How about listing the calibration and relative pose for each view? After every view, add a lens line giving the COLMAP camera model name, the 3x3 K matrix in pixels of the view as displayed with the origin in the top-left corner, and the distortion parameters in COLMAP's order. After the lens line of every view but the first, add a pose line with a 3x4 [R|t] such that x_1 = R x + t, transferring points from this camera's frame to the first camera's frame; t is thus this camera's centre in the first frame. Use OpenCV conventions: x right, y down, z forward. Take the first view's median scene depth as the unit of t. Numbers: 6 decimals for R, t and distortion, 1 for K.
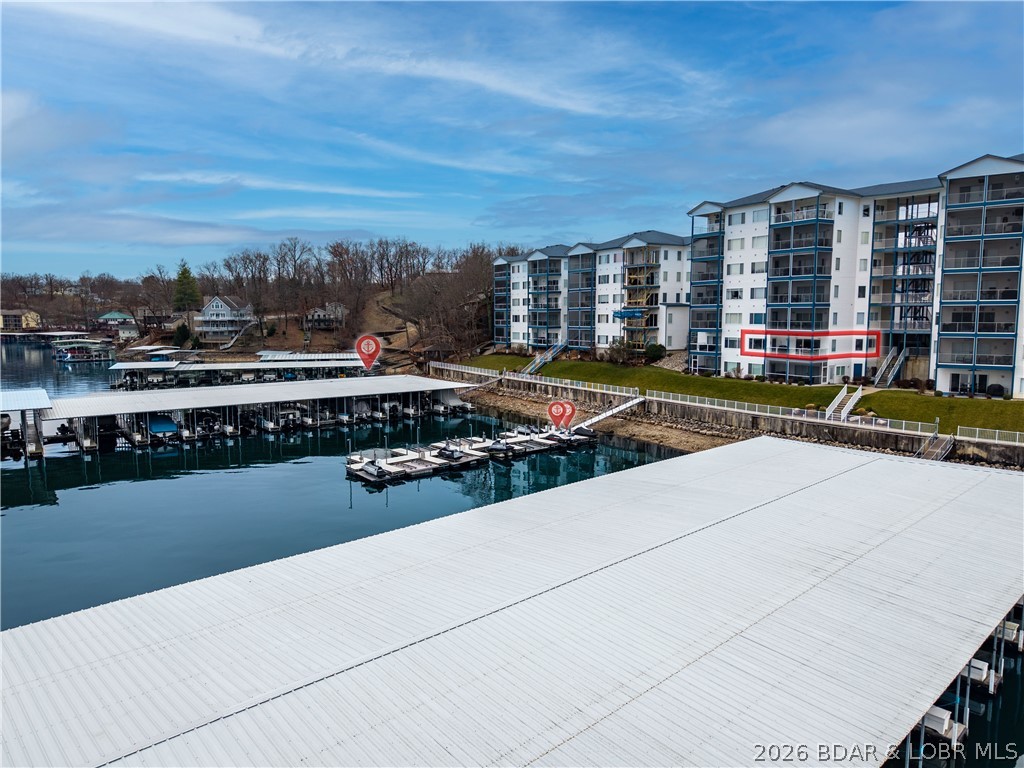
lens RADIAL K [[678.4, 0, 486.5], [0, 678.4, 389.2], [0, 0, 1]] dist [-0.026868, -0.000162]
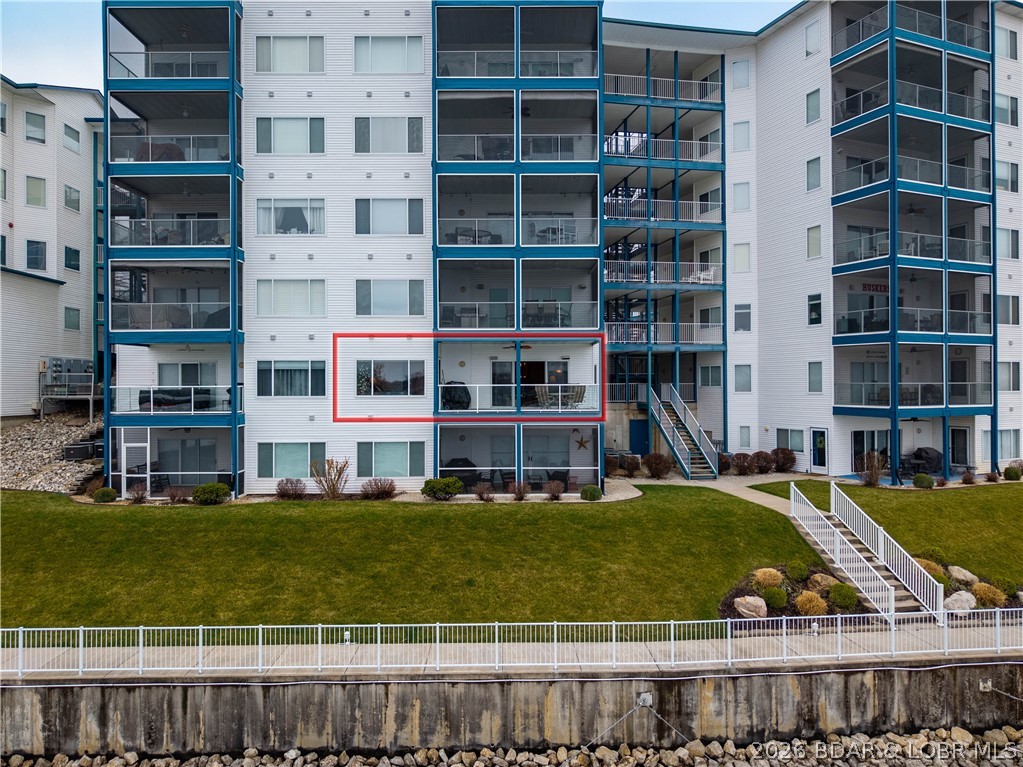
lens RADIAL K [[684.8, 0, 511.5], [0, 684.8, 383.5], [0, 0, 1]] dist [0.004090, 0.001964]
pose [[0.495168, 0.006599, 0.868772, 0.151472], [0.095761, 0.993464, -0.062127, -0.038573], [-0.863504, 0.113957, 0.491299, 0.779066]]
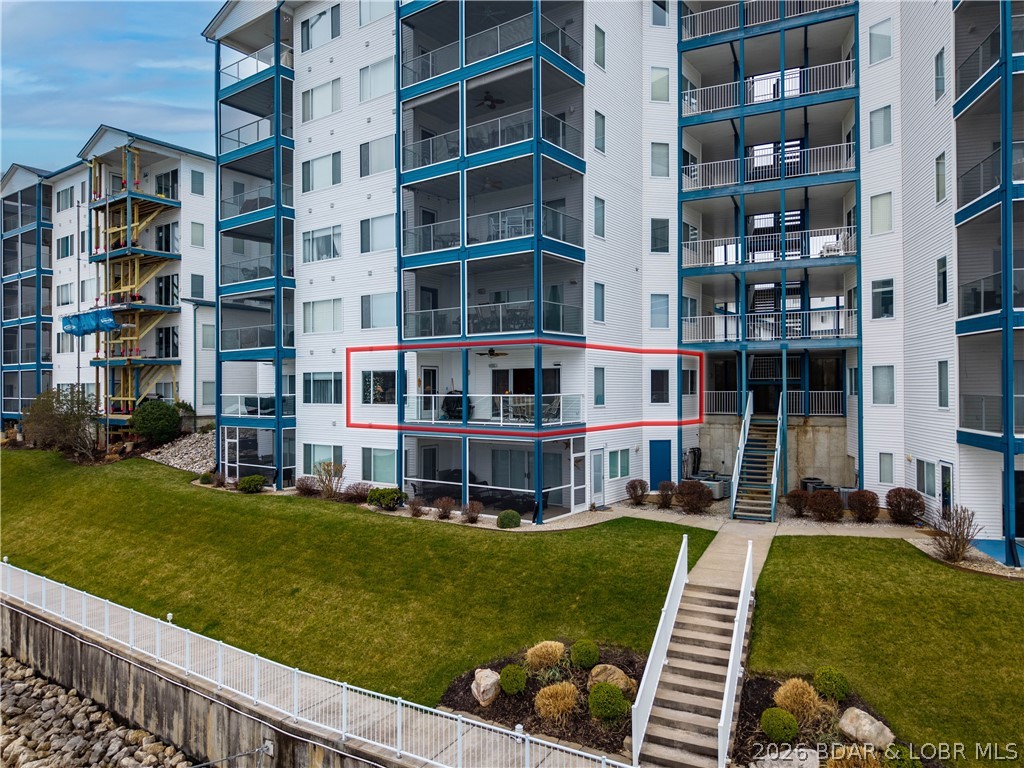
lens RADIAL K [[690.3, 0, 508.9], [0, 690.3, 383.2], [0, 0, 1]] dist [0.011906, -0.001408]
pose [[0.915132, 0.004929, 0.403125, 0.315728], [0.042566, 0.993155, -0.108773, -0.029850], [-0.400902, 0.116701, 0.908658, 0.659298]]
